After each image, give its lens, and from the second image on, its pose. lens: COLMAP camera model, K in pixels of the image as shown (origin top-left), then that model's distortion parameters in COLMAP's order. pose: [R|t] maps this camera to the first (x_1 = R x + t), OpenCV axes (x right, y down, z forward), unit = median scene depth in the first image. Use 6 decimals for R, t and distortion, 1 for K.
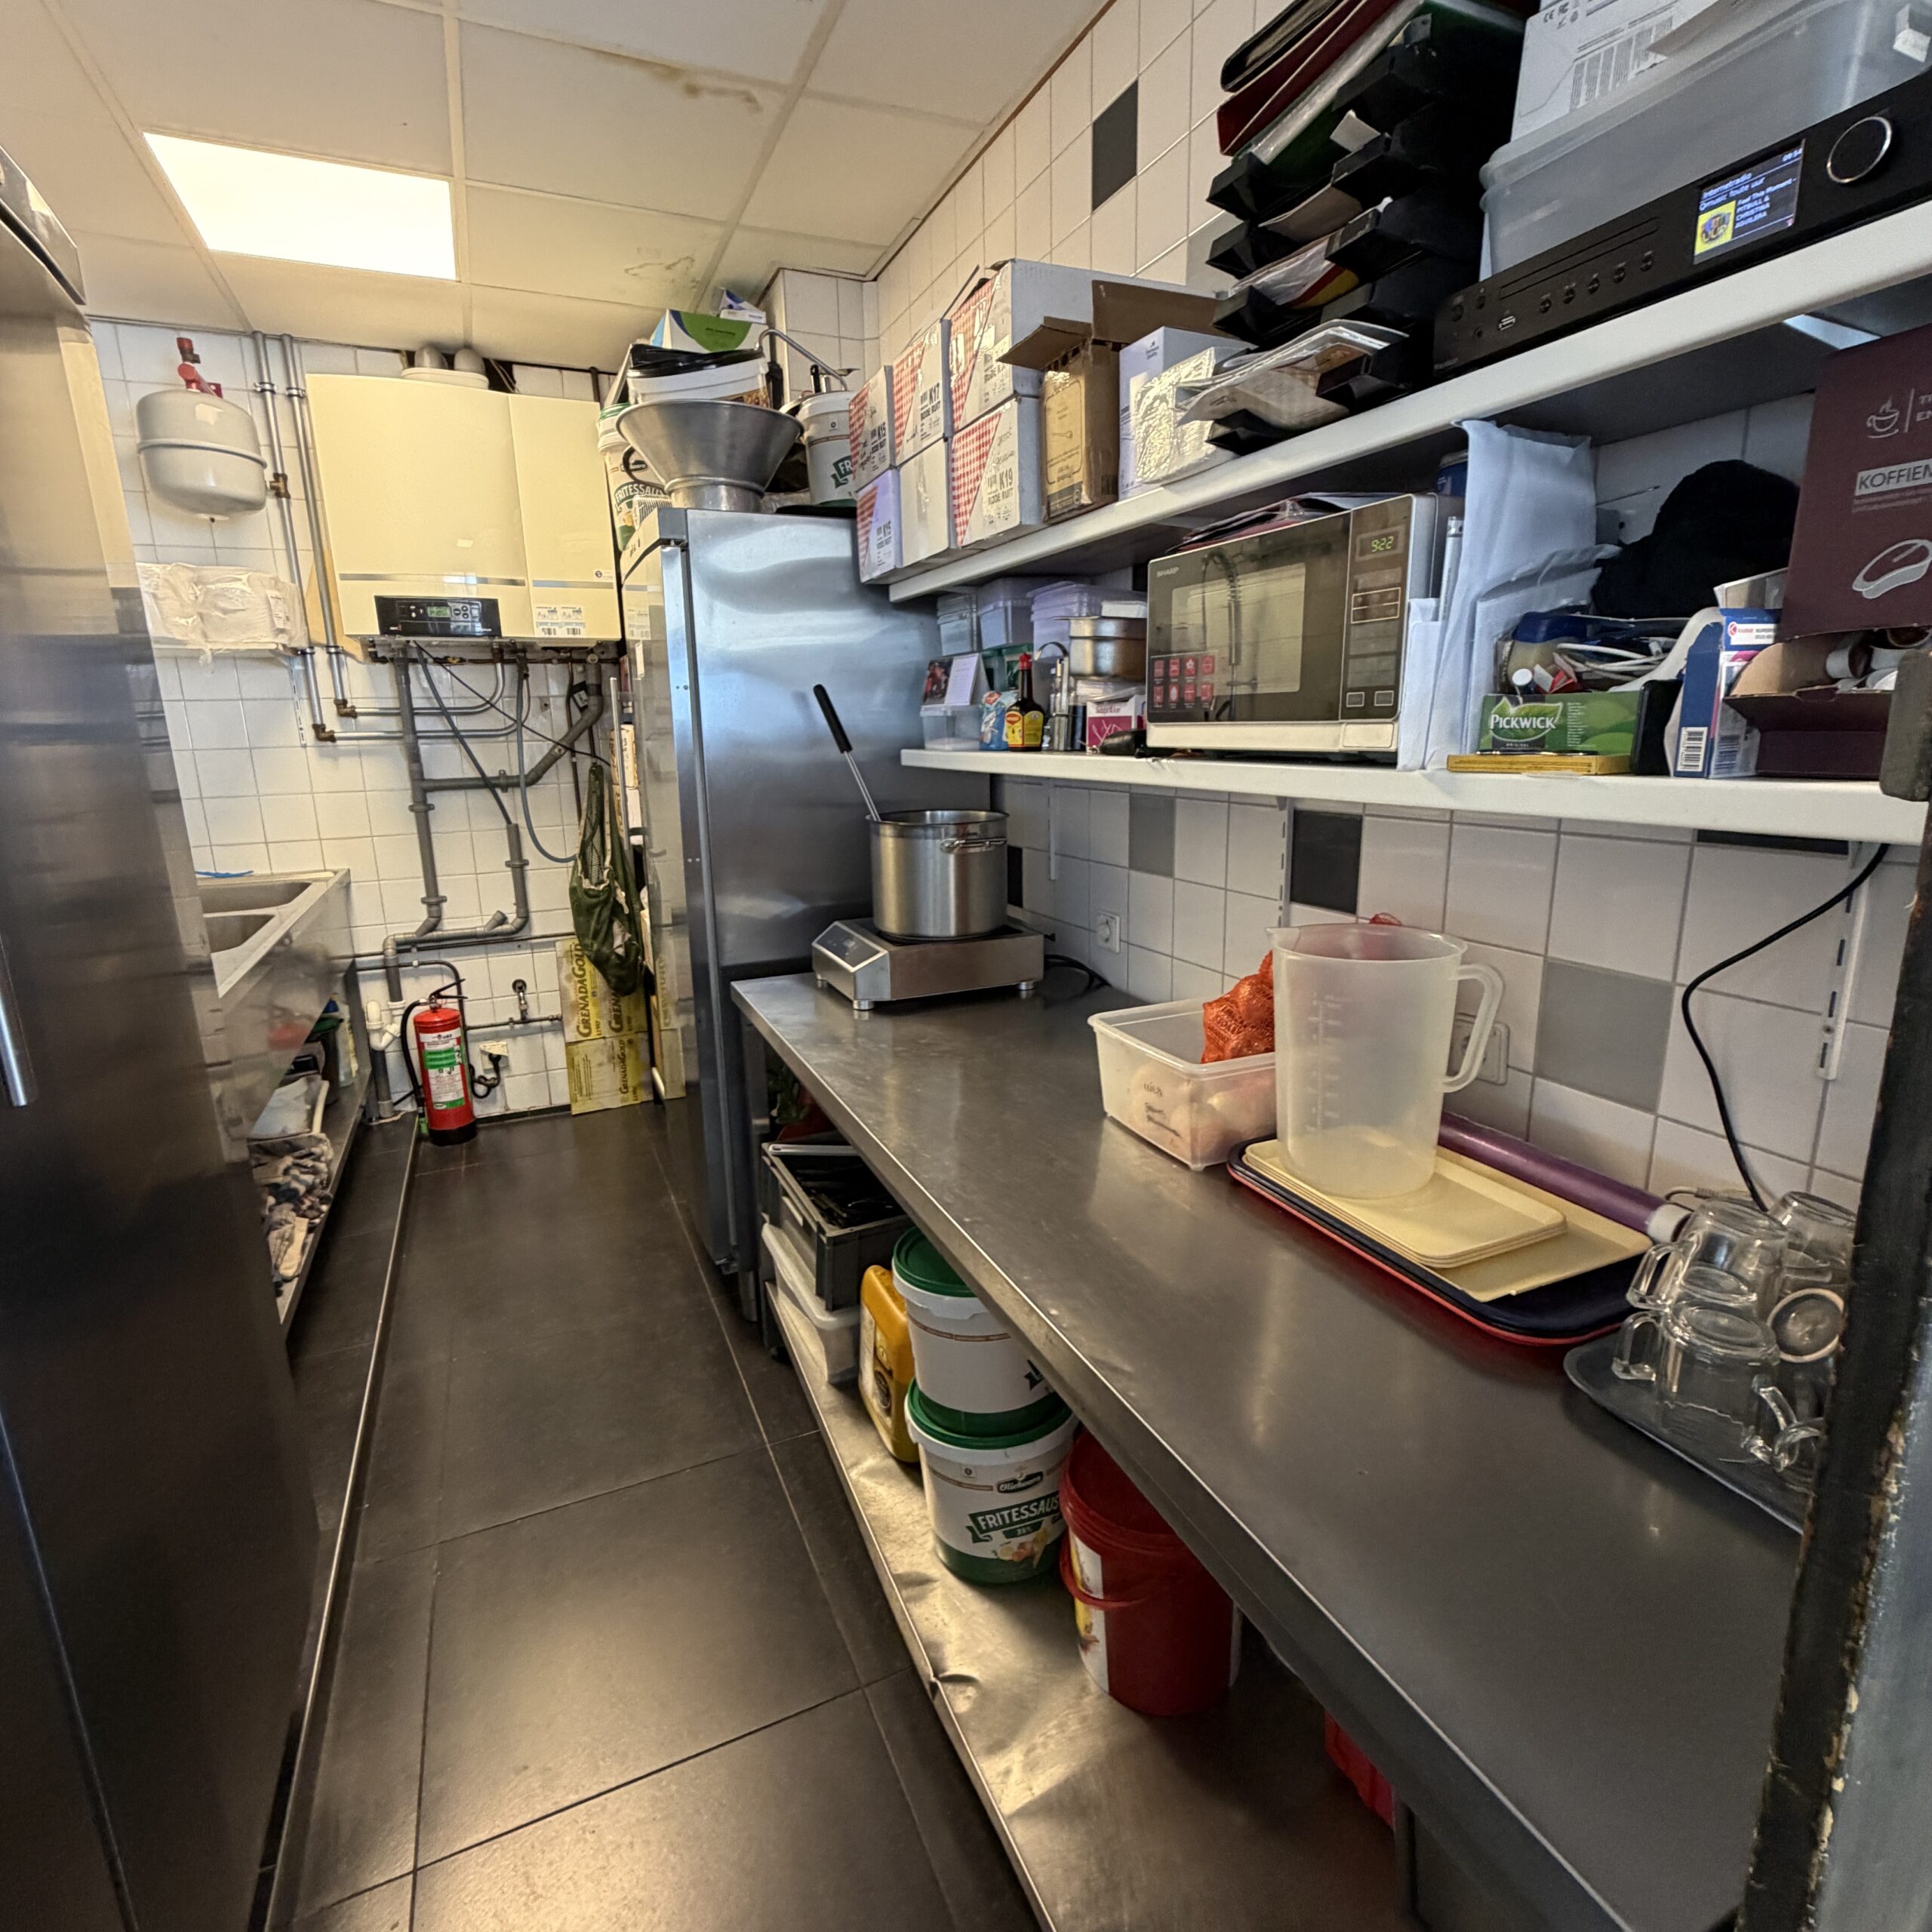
lens RADIAL K [[1027.4, 0, 964.1], [0, 1027.4, 962.4], [0, 0, 1]] dist [-0.001918, -0.000081]
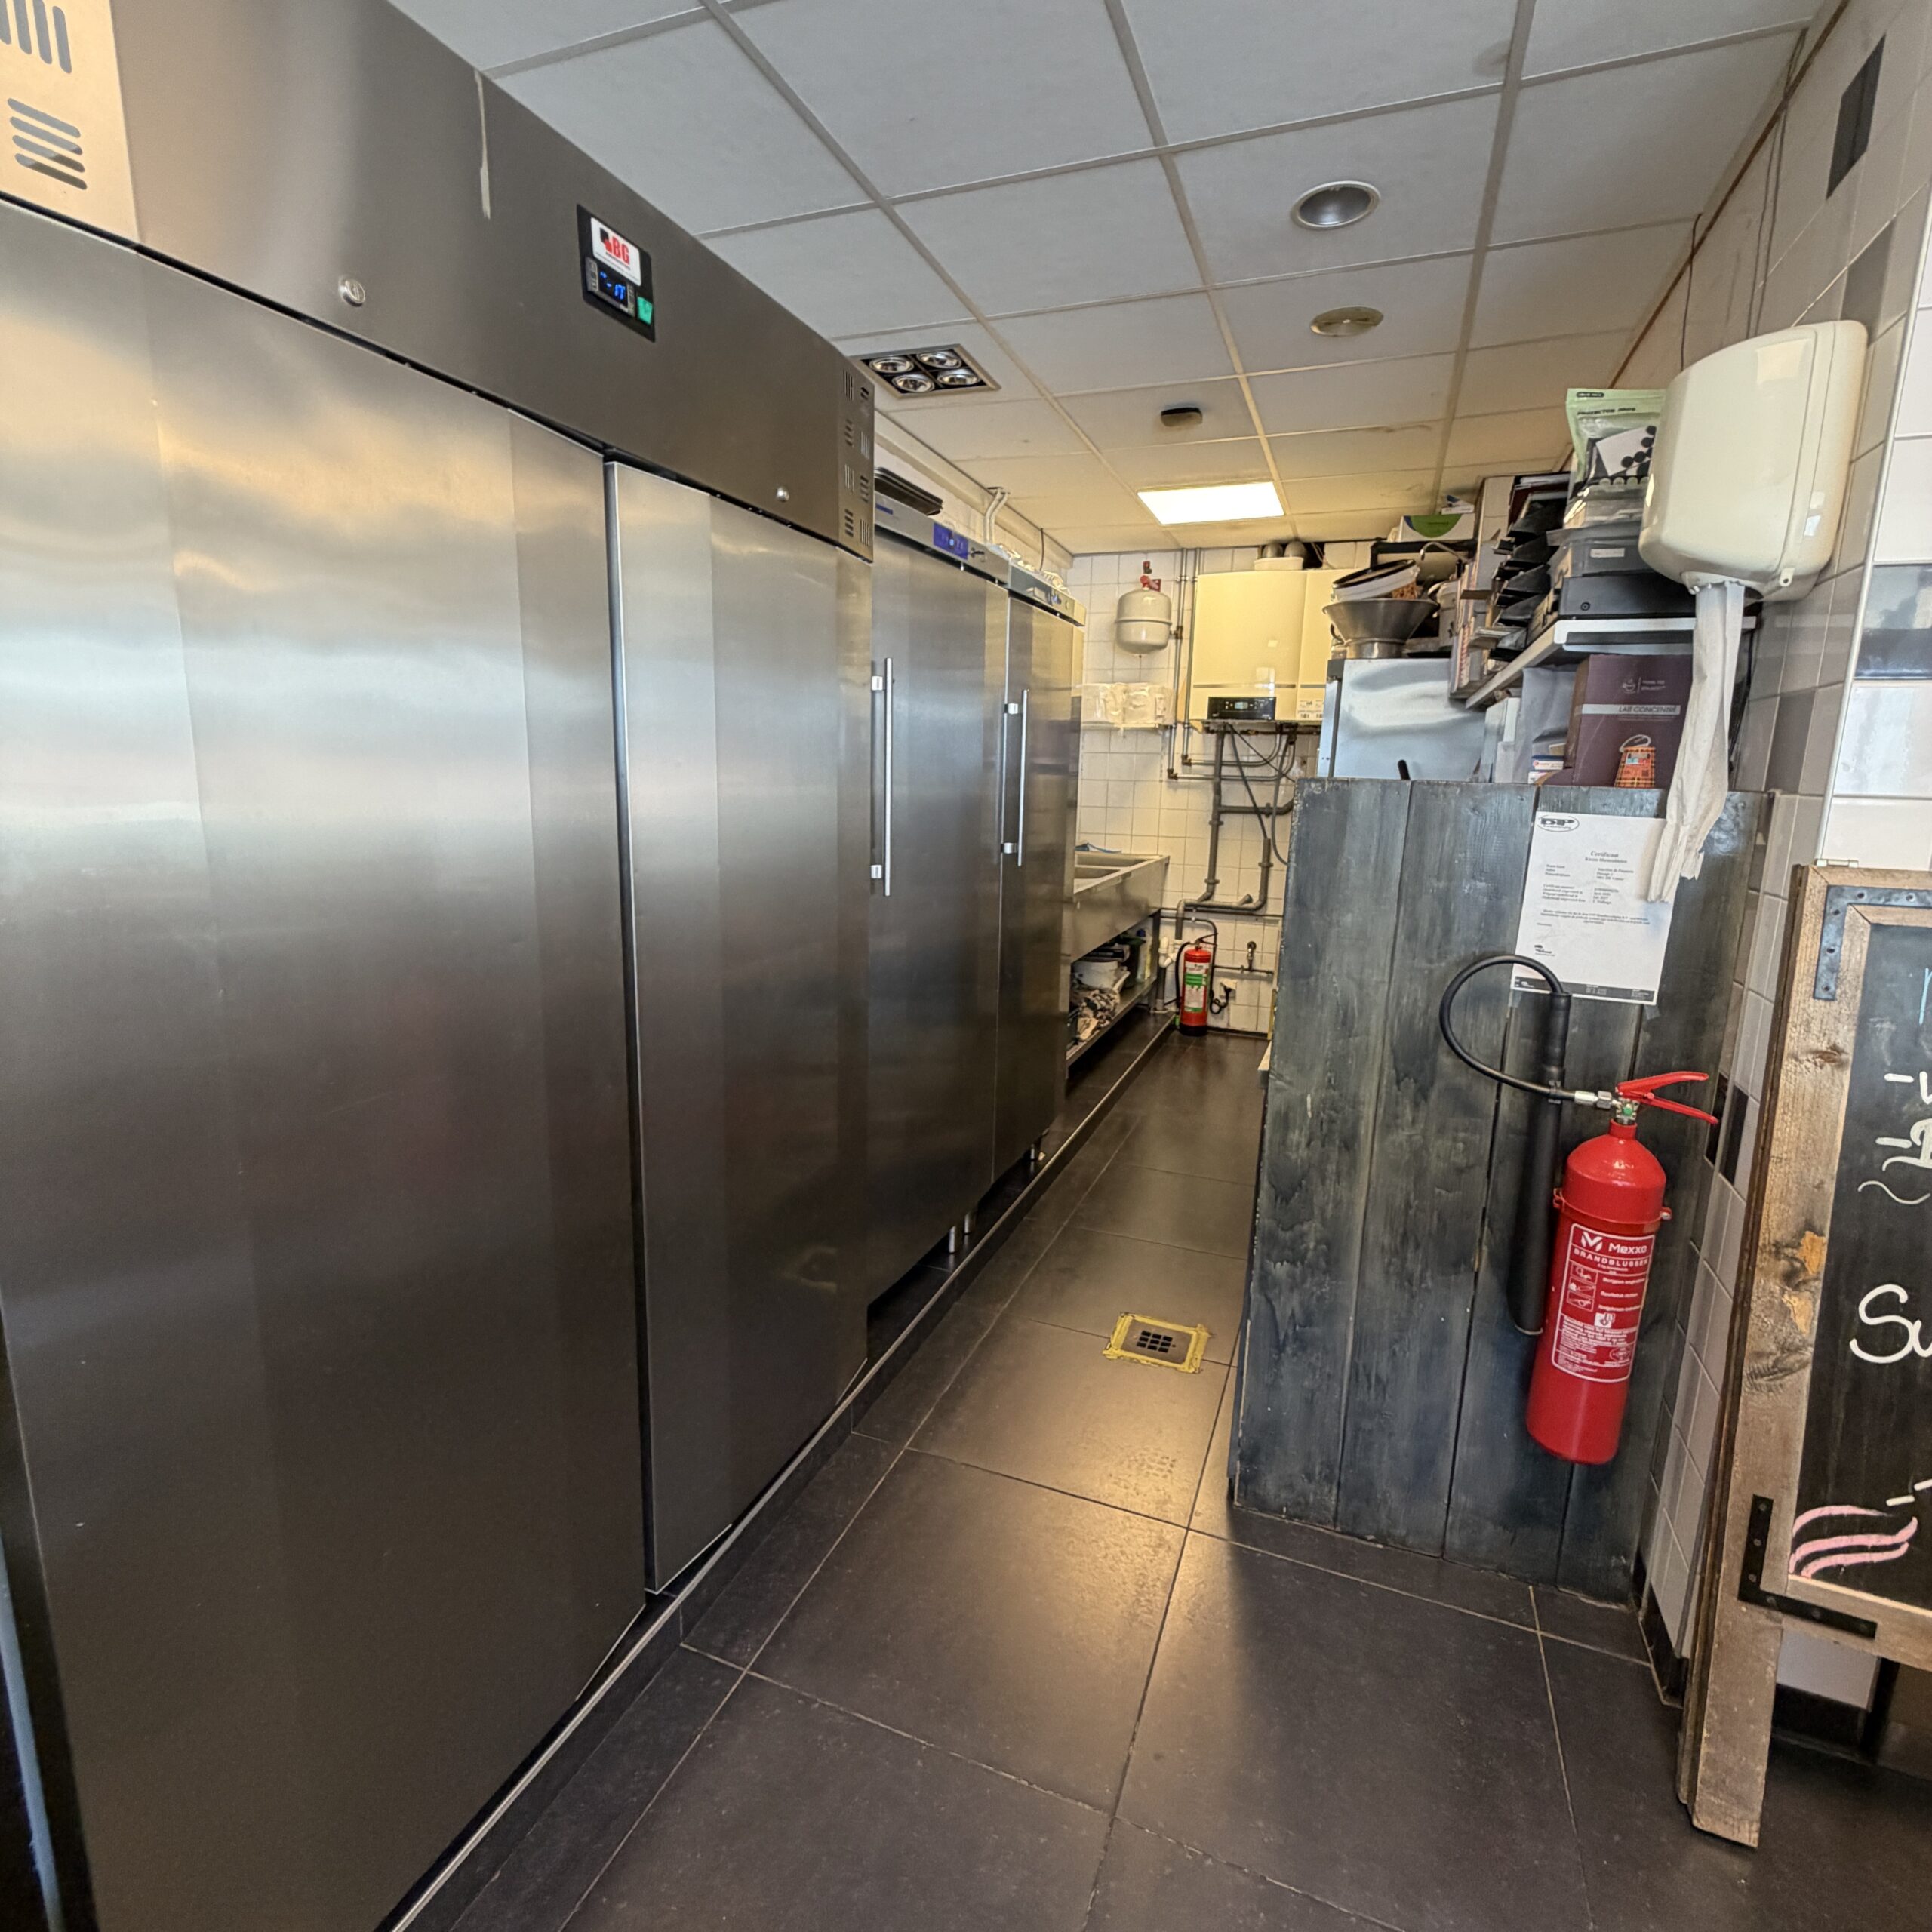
lens RADIAL K [[1027.4, 0, 964.1], [0, 1027.4, 962.4], [0, 0, 1]] dist [-0.001918, -0.000081]
pose [[0.695393, 0.170846, -0.698026, 0.356409], [-0.200287, 0.978918, 0.040065, 0.077367], [0.690155, 0.111945, 0.714951, -0.393995]]
